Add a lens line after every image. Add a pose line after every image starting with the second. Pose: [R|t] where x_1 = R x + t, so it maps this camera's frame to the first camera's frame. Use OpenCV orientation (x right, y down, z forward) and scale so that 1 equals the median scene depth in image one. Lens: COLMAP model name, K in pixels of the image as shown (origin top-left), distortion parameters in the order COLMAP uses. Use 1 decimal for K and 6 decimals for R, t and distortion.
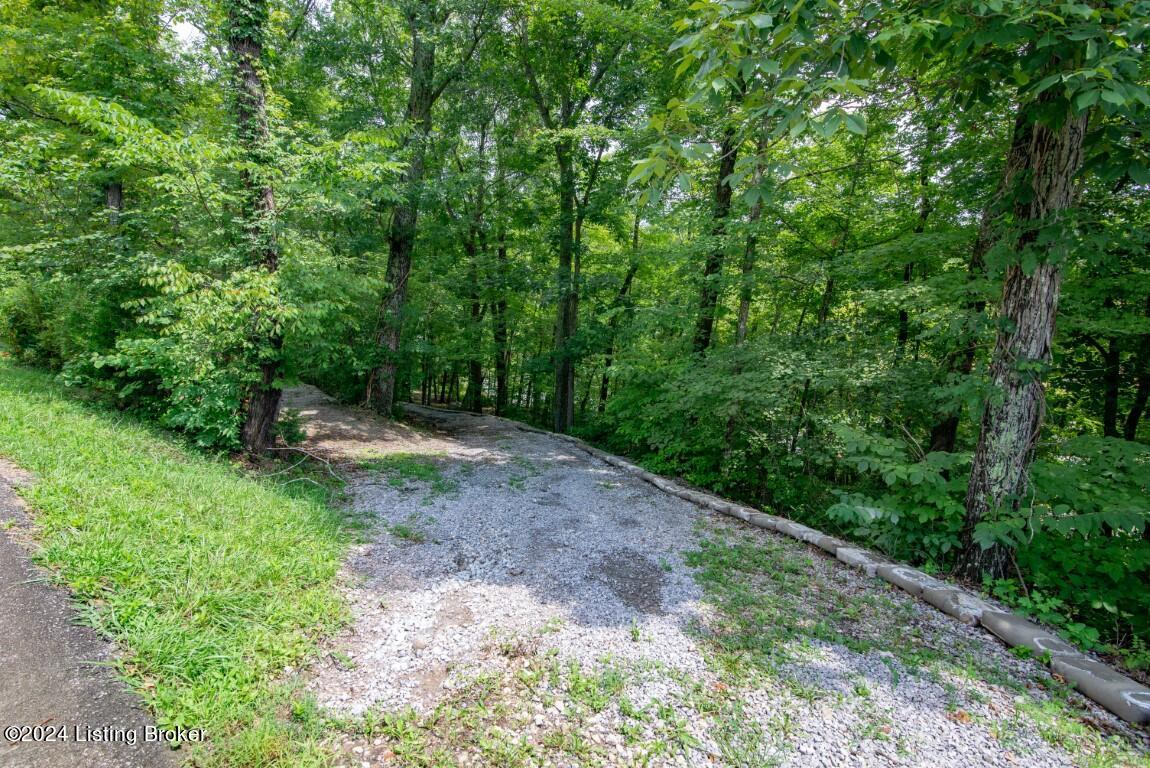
lens RADIAL K [[522.4, 0, 574.7], [0, 522.4, 384.5], [0, 0, 1]] dist [-0.014348, -0.000737]
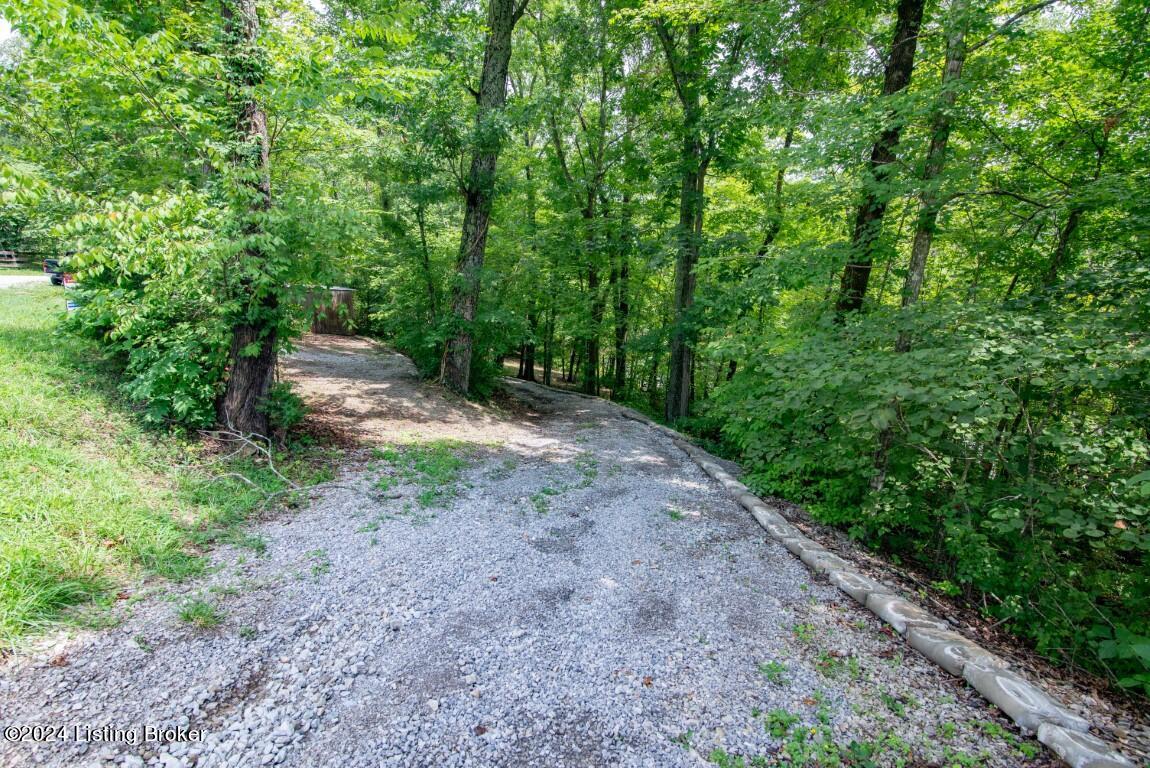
lens RADIAL K [[522.4, 0, 575.3], [0, 522.4, 384.9], [0, 0, 1]] dist [-0.014348, -0.000737]
pose [[0.962434, 0.044953, -0.267767, 0.094970], [-0.035723, 0.998591, 0.039244, 0.003898], [0.269154, -0.028204, 0.962684, 0.273160]]
